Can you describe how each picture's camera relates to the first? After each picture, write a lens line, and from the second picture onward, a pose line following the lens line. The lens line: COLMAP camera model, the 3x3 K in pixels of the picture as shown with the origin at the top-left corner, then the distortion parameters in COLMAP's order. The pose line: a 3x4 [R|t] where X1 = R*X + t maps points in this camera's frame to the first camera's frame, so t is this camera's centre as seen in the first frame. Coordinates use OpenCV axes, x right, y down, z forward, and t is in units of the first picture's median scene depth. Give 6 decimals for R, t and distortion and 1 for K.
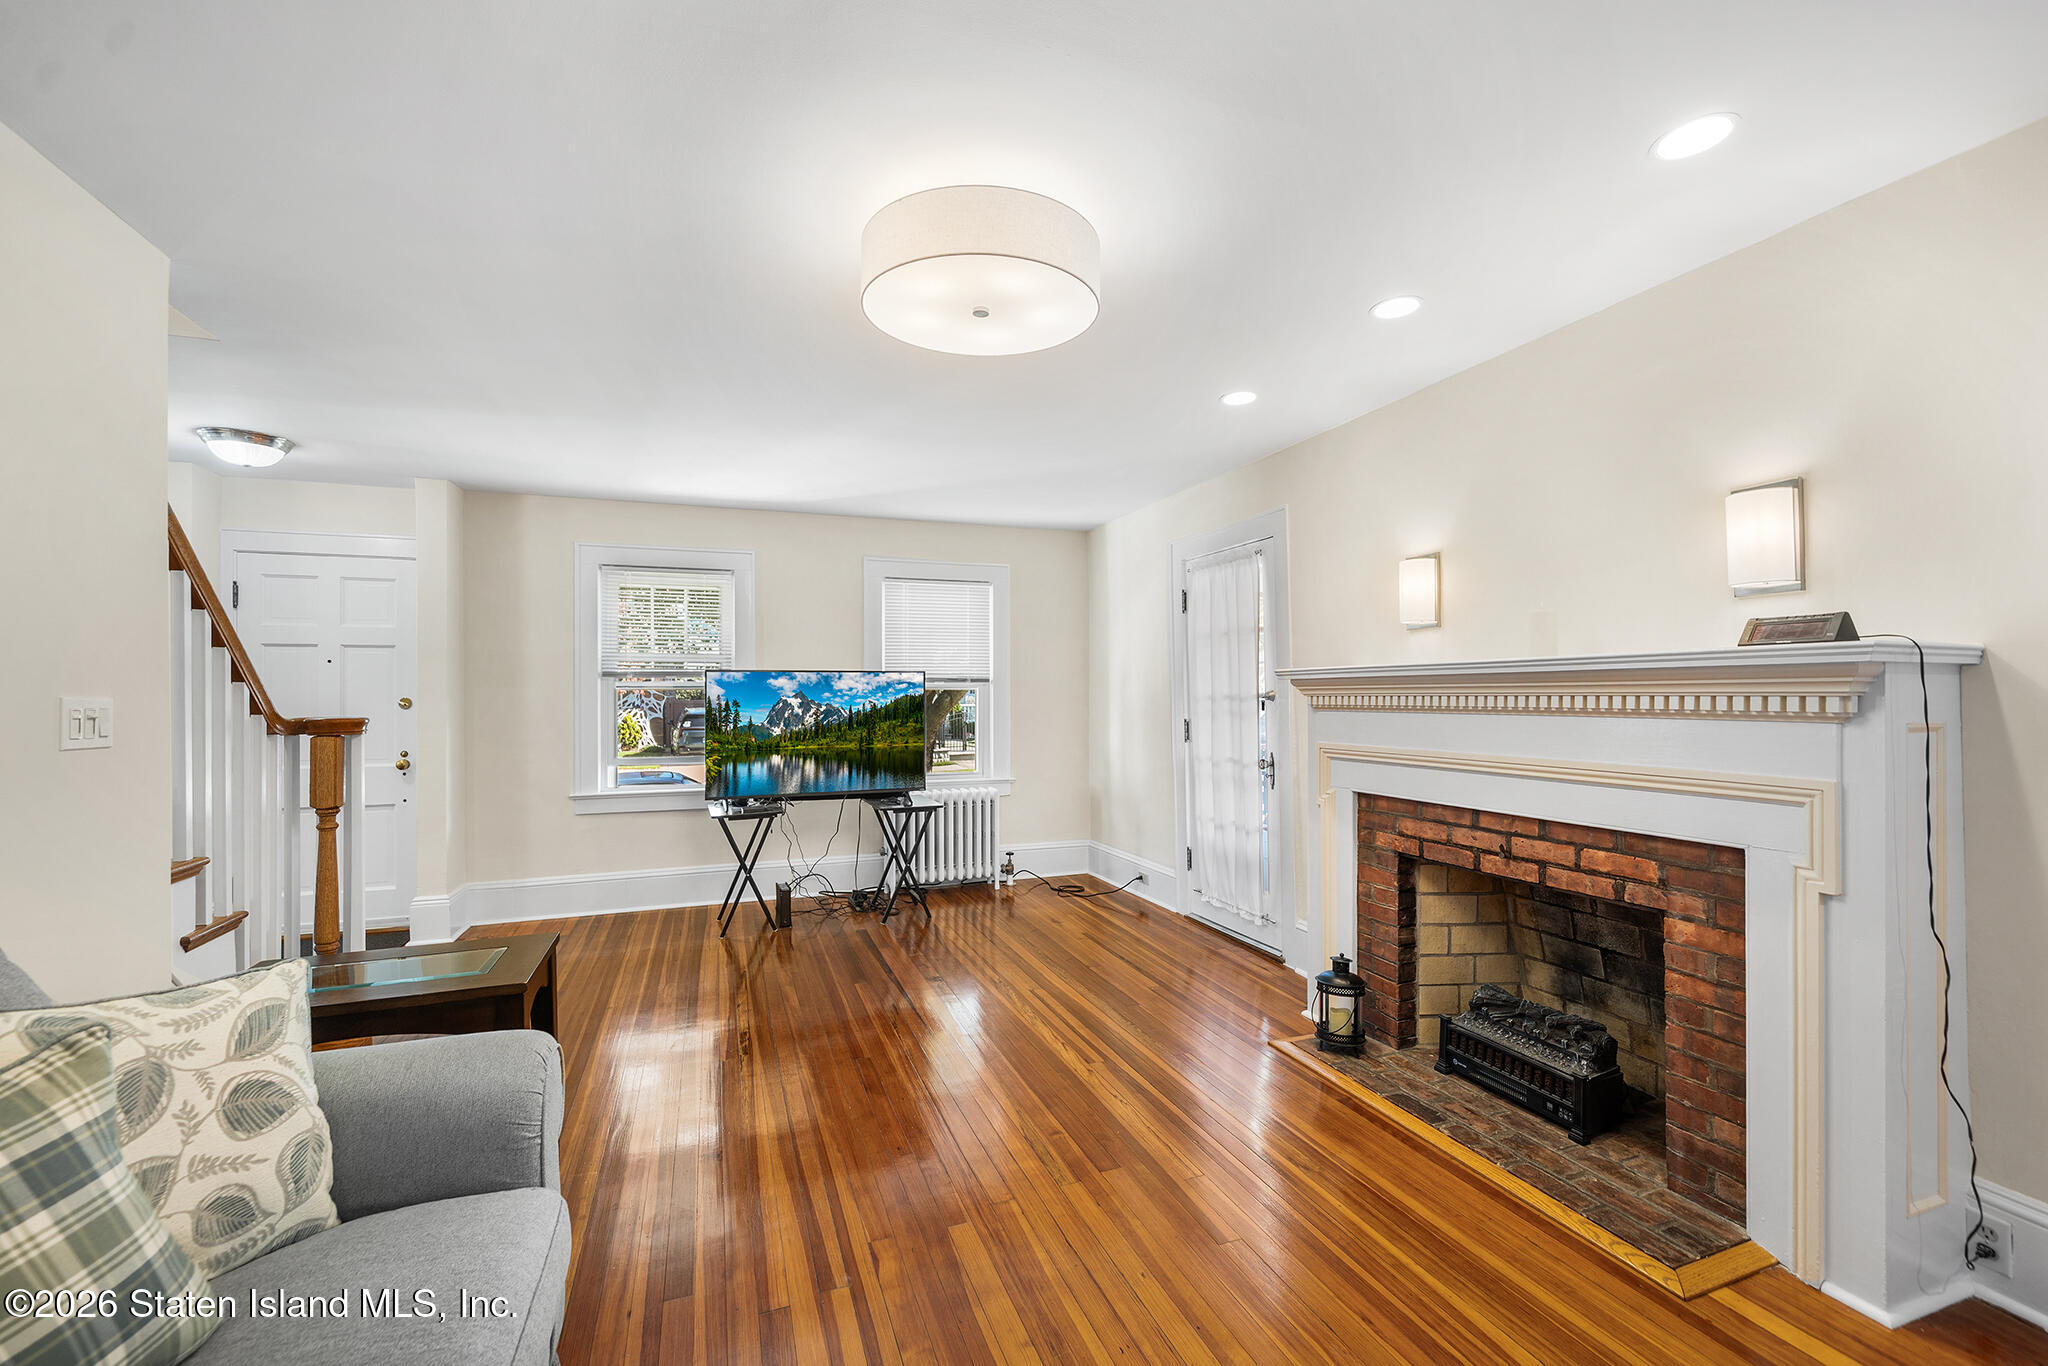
lens RADIAL K [[844.9, 0, 1024.0], [0, 844.9, 683.0], [0, 0, 1]] dist [-0.002103, -0.000305]
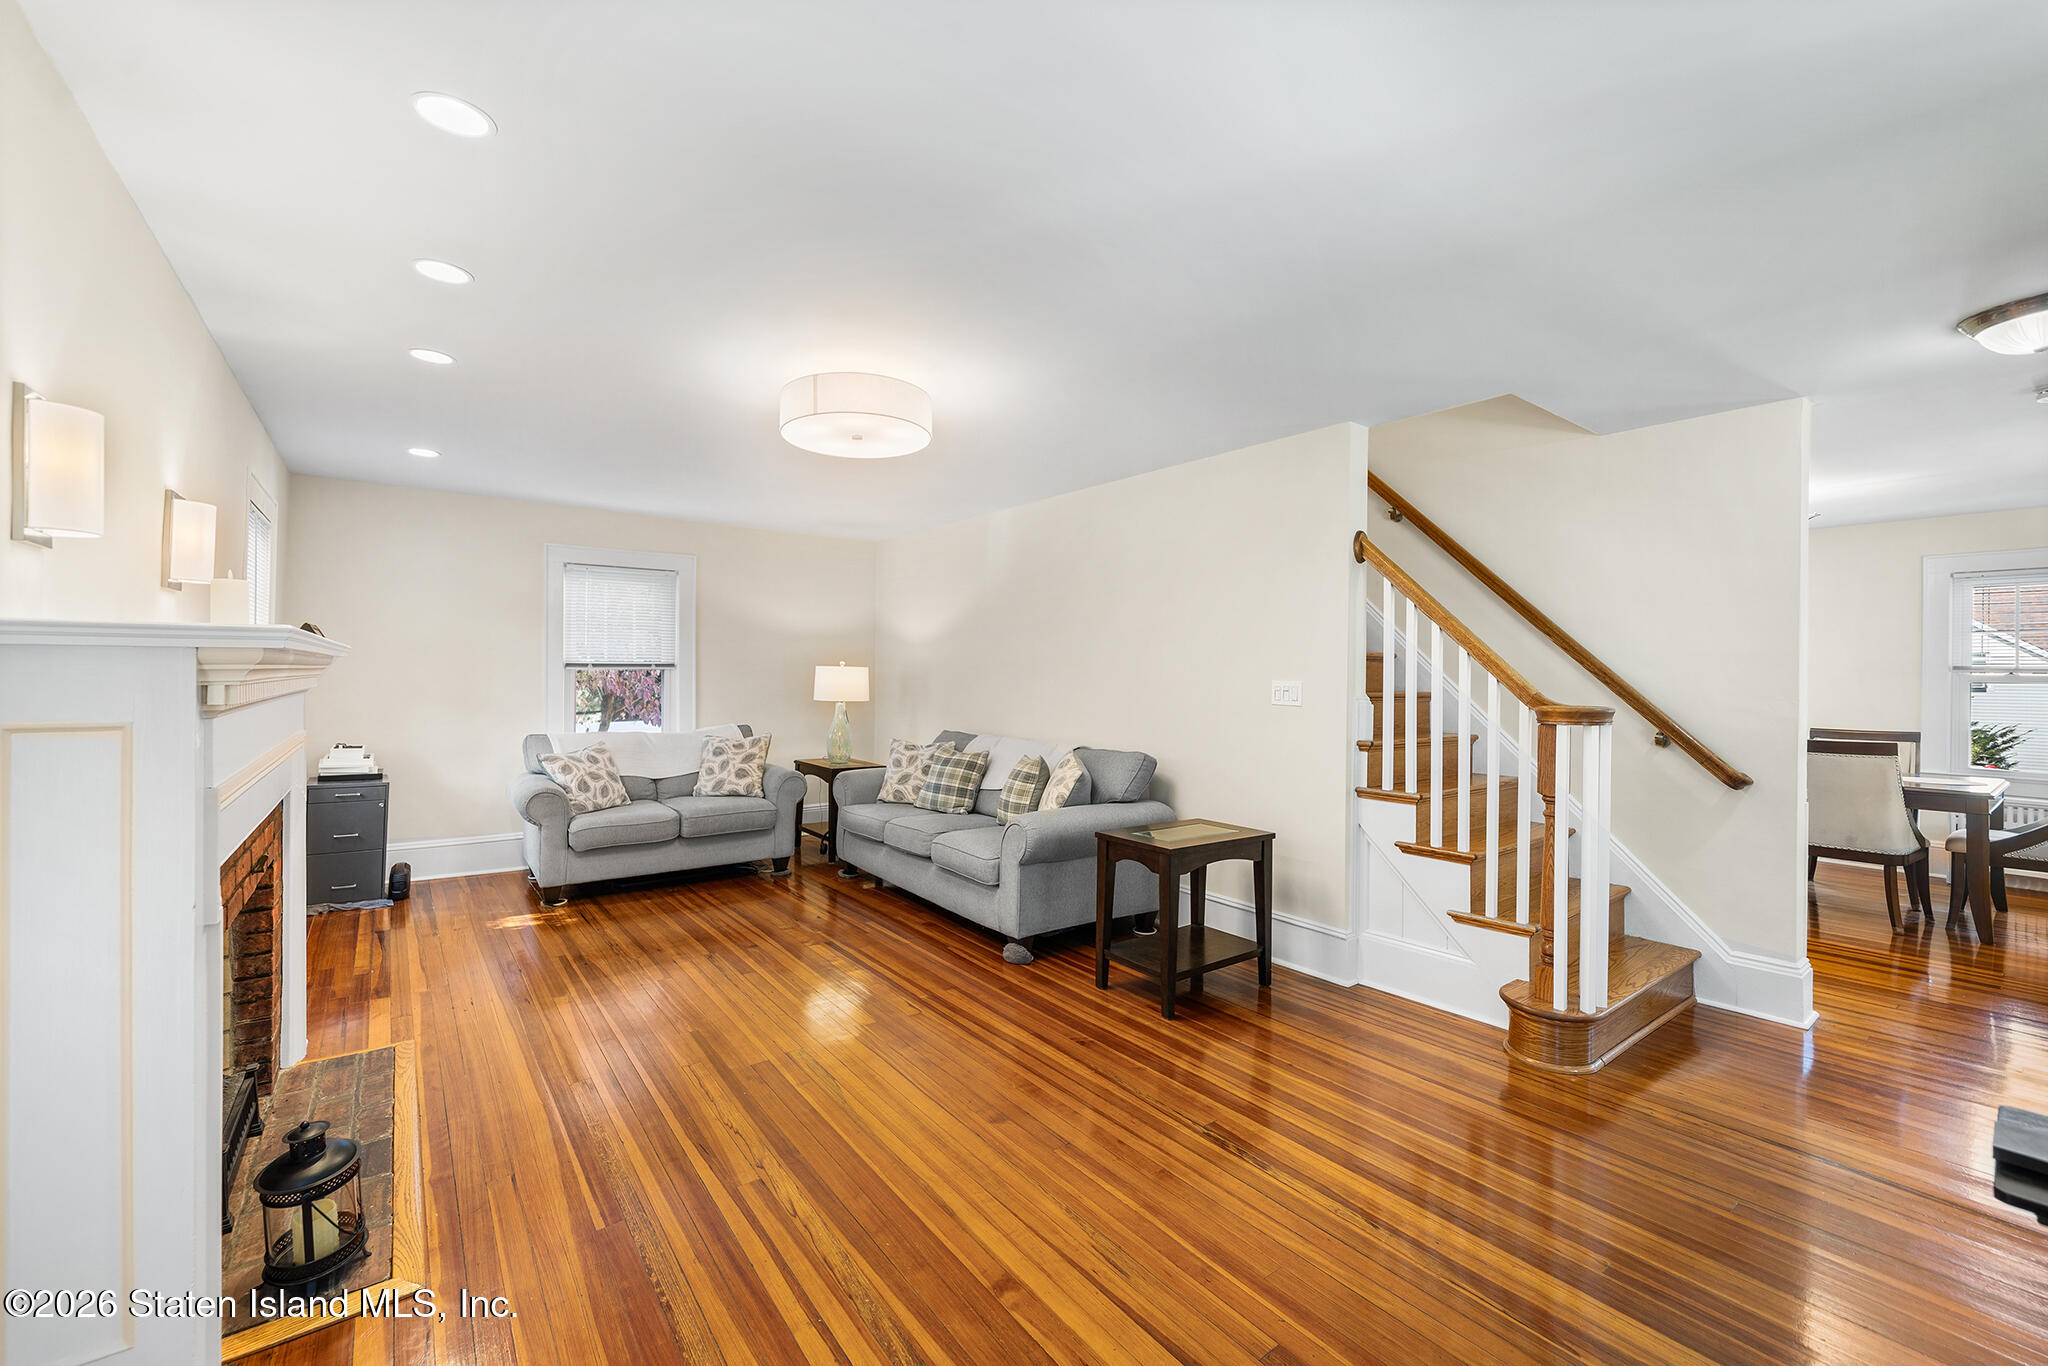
lens RADIAL K [[829.6, 0, 1017.2], [0, 829.6, 678.6], [0, 0, 1]] dist [-0.000272, -0.000070]
pose [[-0.958525, -0.005016, -0.284963, 0.077407], [-0.003935, 0.999983, -0.004366, 0.013849], [0.284980, -0.003063, -0.958529, 1.943072]]
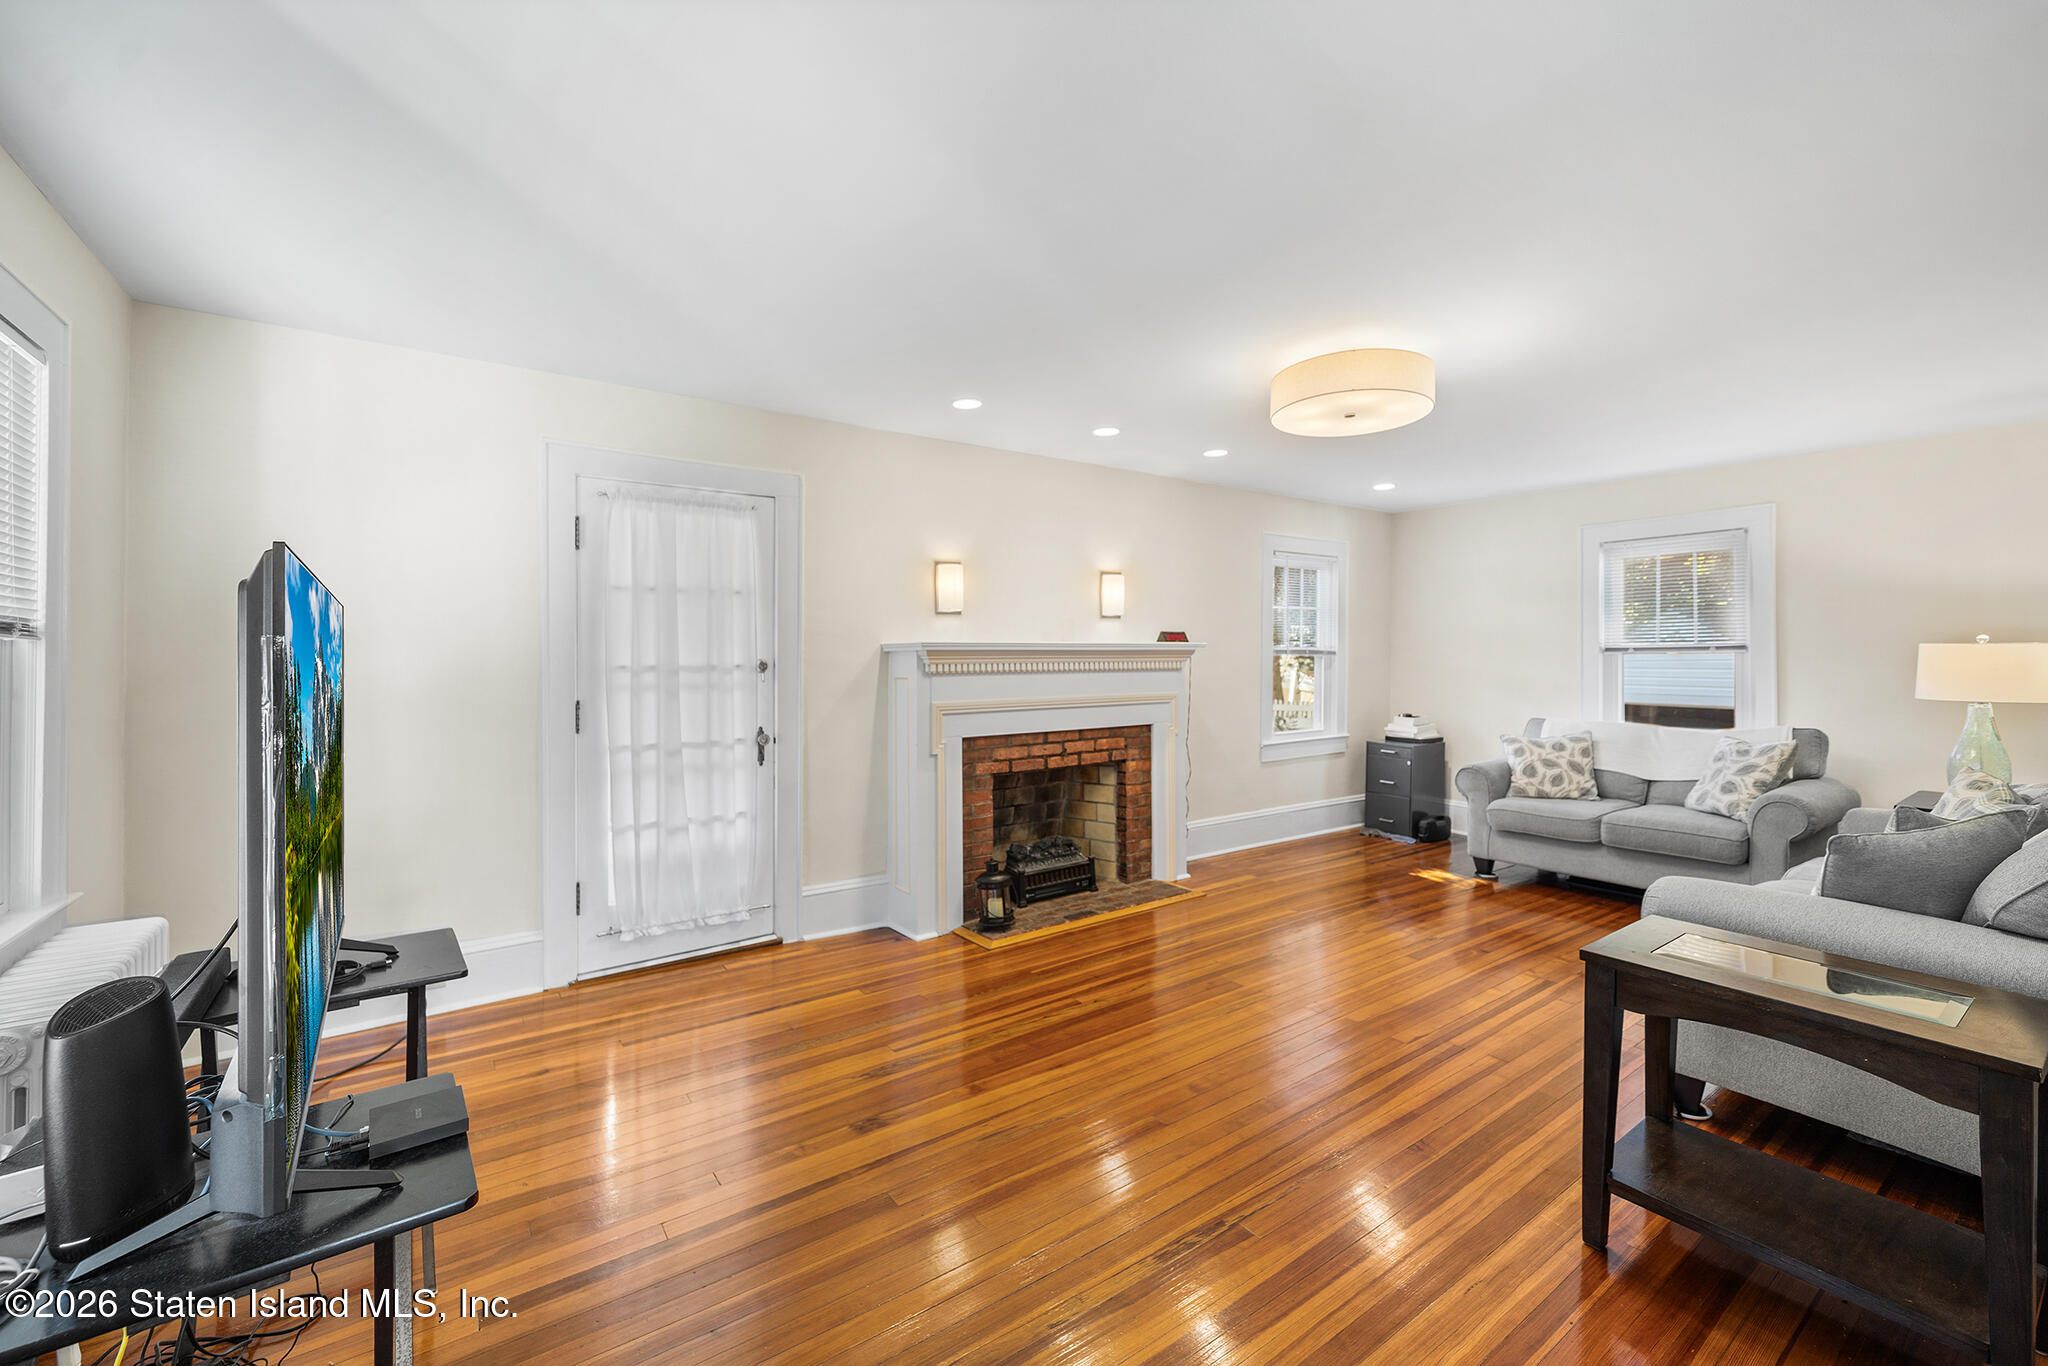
lens RADIAL K [[836.4, 0, 1005.1], [0, 836.4, 651.8], [0, 0, 1]] dist [0.000060, -0.000087]
pose [[-0.254755, 0.010257, 0.966951, -1.036172], [-0.007153, 0.999896, -0.012491, 0.014849], [-0.966979, -0.010099, -0.254655, 1.511371]]
